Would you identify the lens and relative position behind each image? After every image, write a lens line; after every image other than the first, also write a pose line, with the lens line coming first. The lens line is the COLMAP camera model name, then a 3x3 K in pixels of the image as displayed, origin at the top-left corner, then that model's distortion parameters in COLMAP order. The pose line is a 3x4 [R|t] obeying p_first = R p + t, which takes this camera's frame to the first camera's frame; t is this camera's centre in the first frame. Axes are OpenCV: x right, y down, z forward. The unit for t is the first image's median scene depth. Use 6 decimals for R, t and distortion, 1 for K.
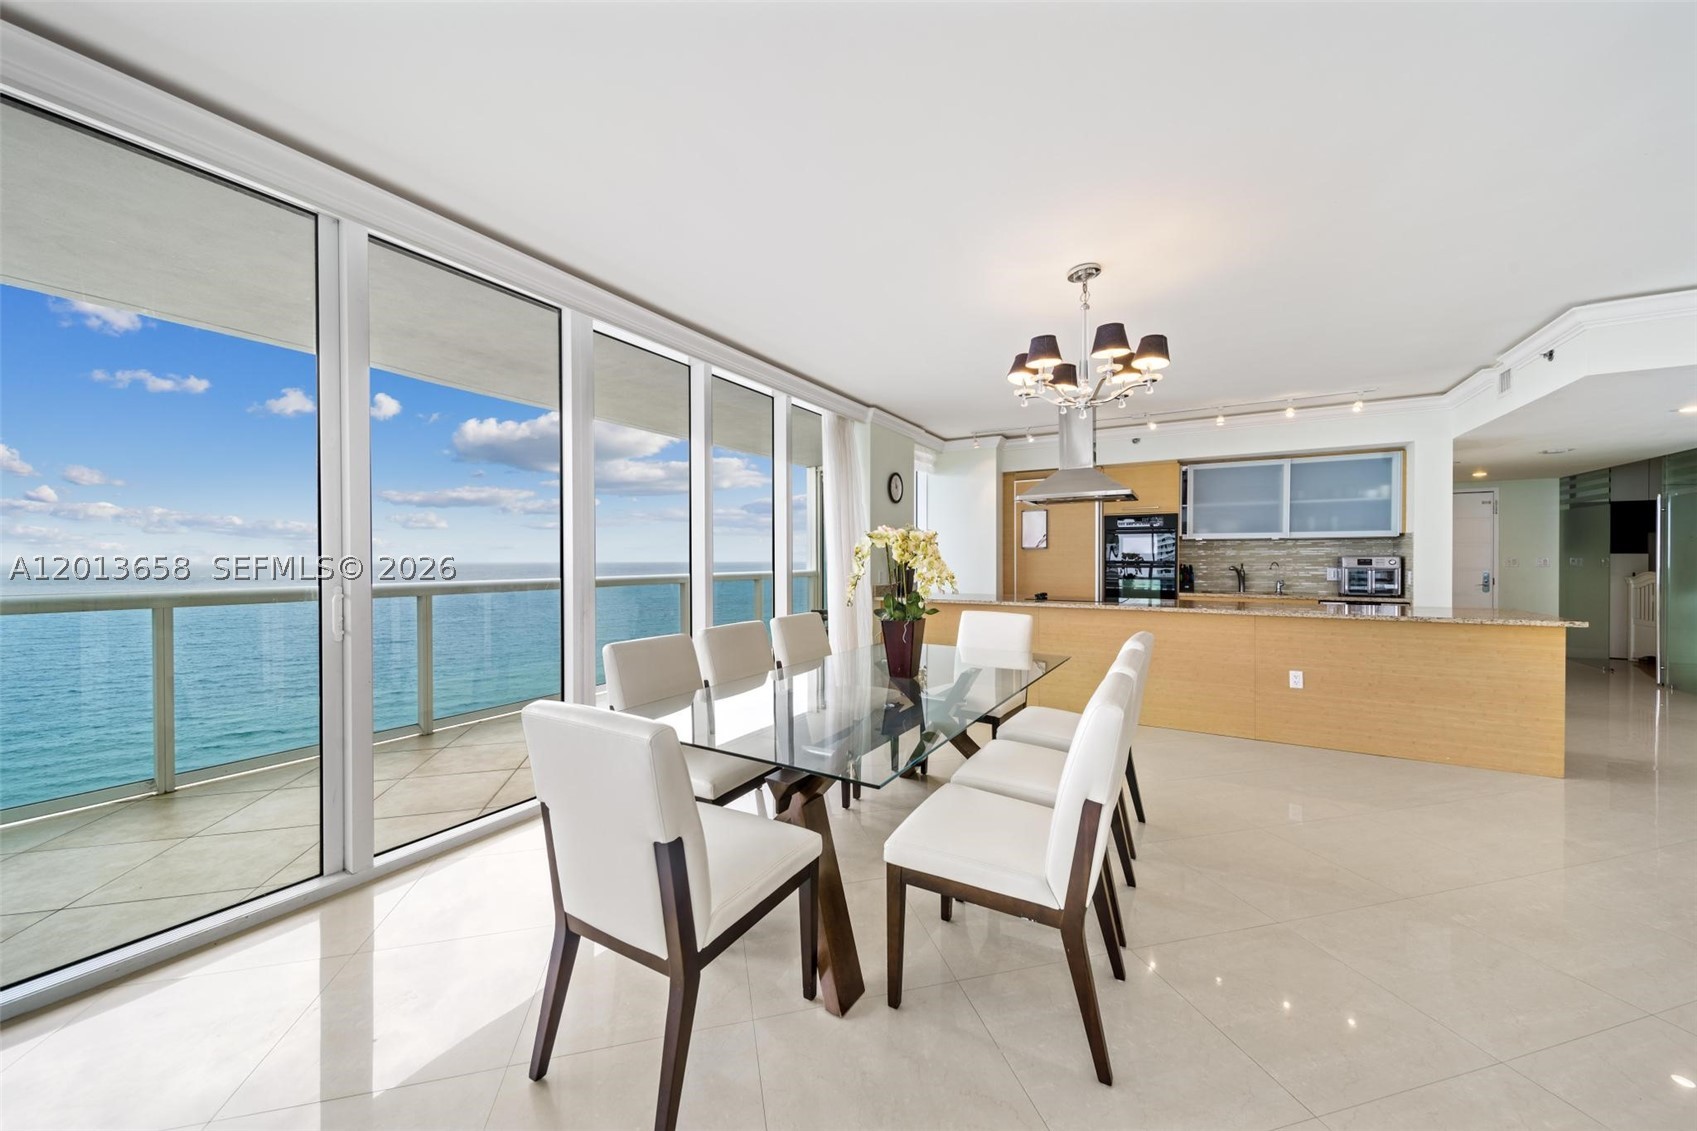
lens RADIAL K [[602.7, 0, 850.0], [0, 602.7, 558.9], [0, 0, 1]] dist [0.019065, -0.005538]
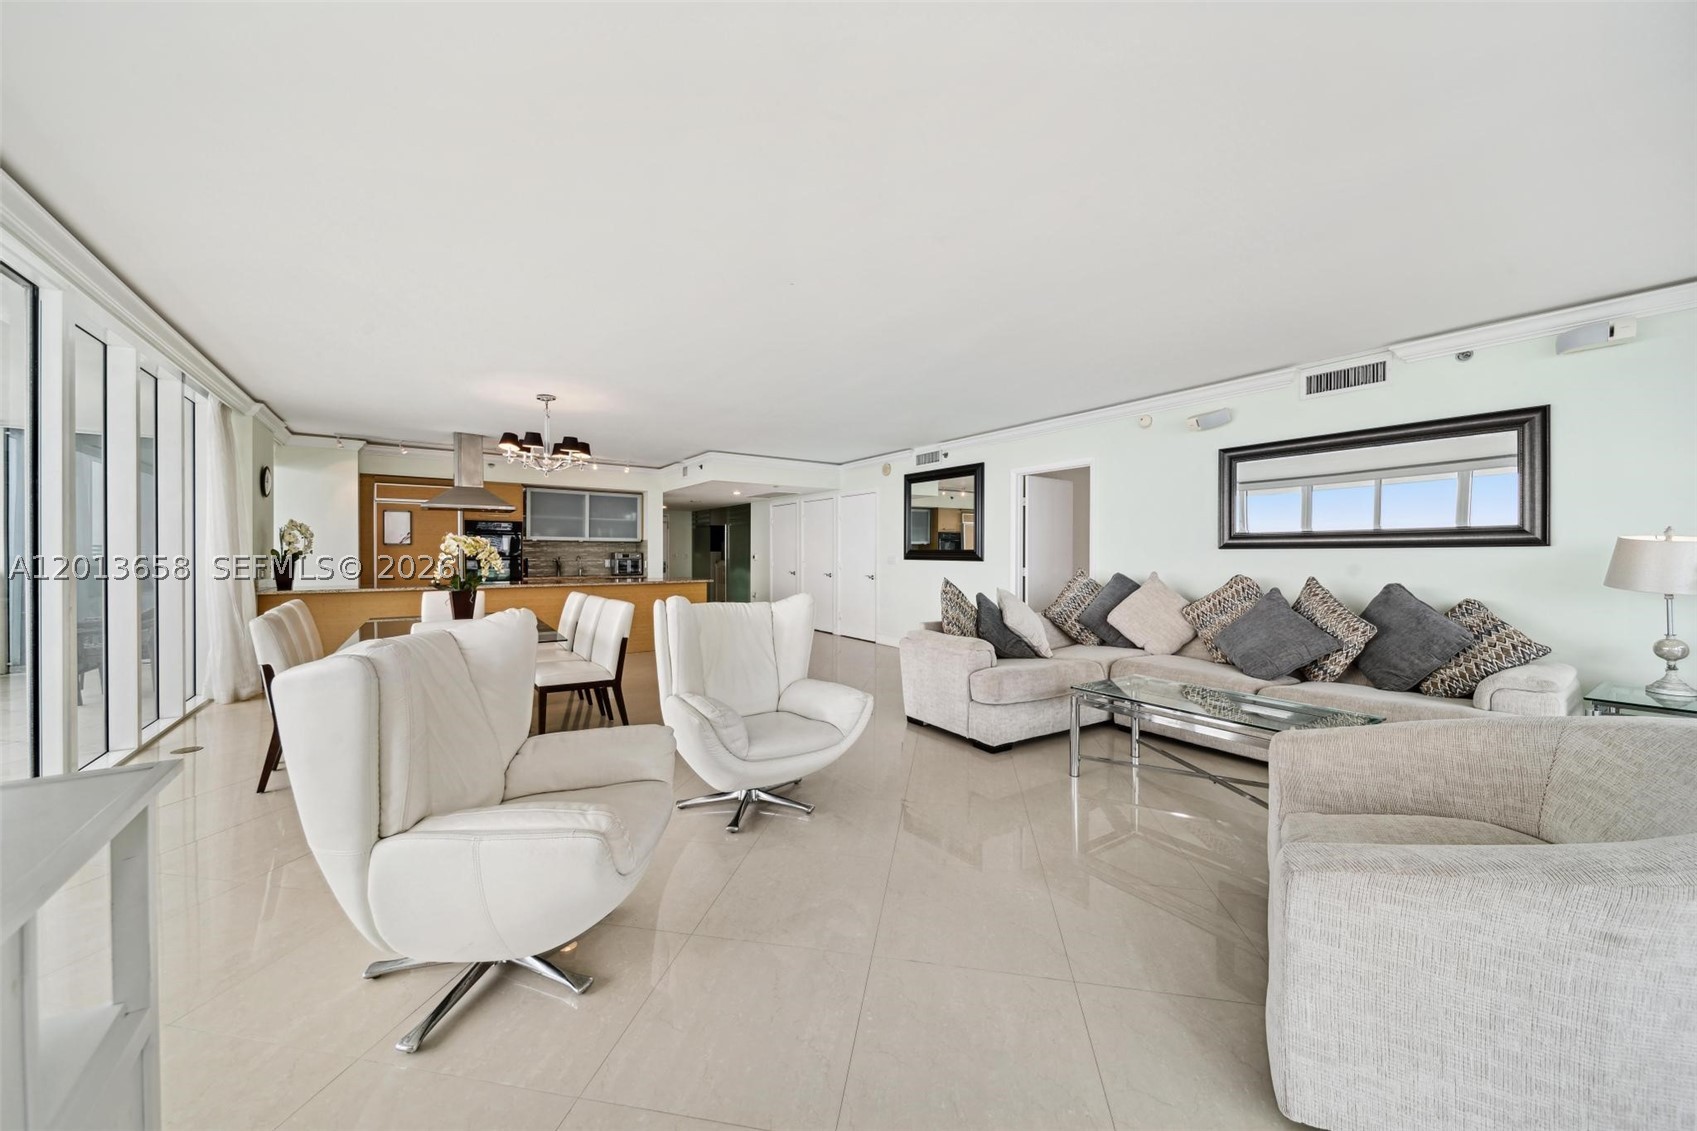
lens RADIAL K [[602.7, 0, 850.0], [0, 602.7, 558.9], [0, 0, 1]] dist [0.019065, -0.005538]
pose [[0.414451, -0.005450, 0.910056, -0.445909], [-0.001895, 0.999975, 0.006852, 0.000557], [-0.910070, -0.004564, 0.414430, -0.292772]]
